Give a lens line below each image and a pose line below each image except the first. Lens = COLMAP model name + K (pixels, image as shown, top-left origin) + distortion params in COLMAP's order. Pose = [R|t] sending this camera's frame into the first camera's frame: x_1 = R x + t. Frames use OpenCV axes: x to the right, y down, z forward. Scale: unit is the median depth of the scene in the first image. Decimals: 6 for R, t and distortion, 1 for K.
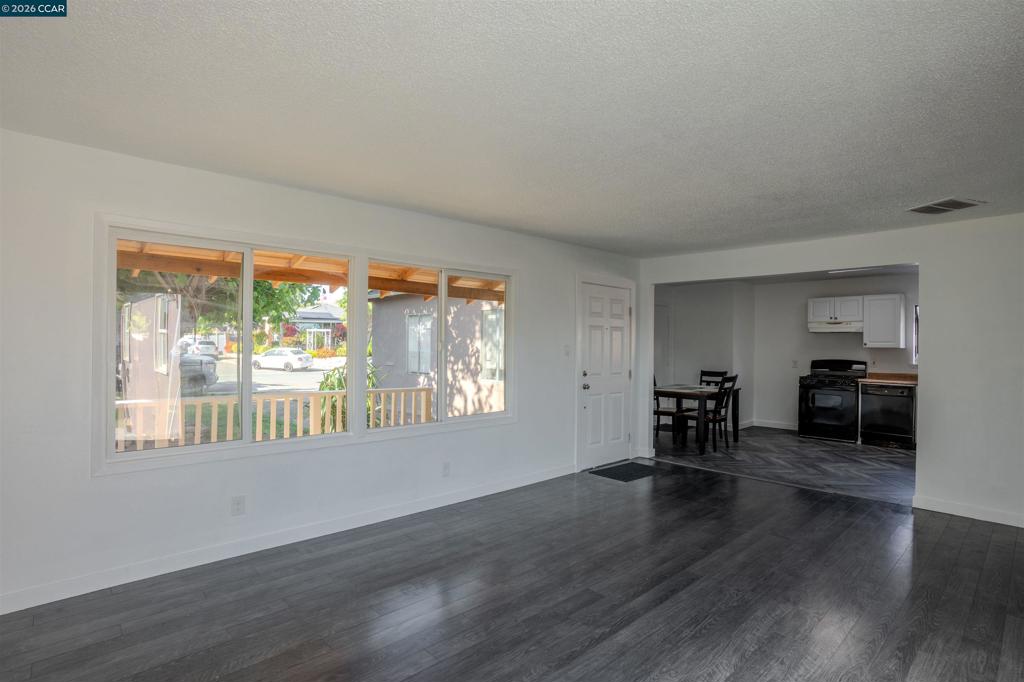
lens RADIAL K [[513.6, 0, 512.0], [0, 513.6, 341.0], [0, 0, 1]] dist [-0.000011, 0.000234]
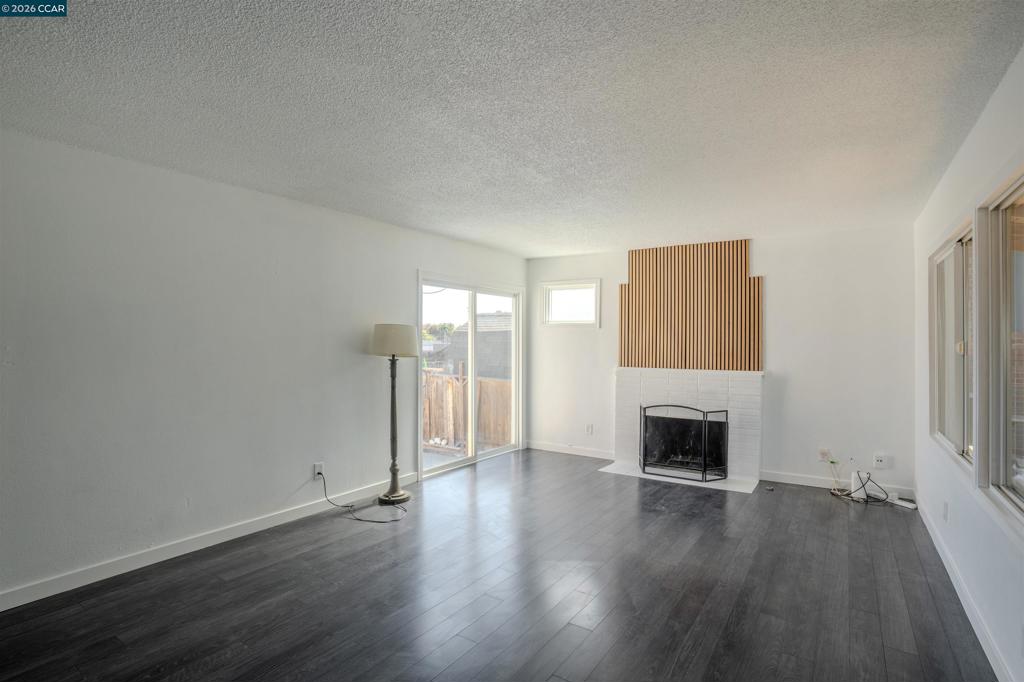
lens RADIAL K [[513.6, 0, 512.0], [0, 513.6, 341.0], [0, 0, 1]] dist [-0.000011, 0.000234]
pose [[-0.970442, -0.015311, -0.240850, 0.568150], [-0.013418, 0.999865, -0.009501, 0.019434], [0.240963, -0.005988, -0.970516, 1.951218]]
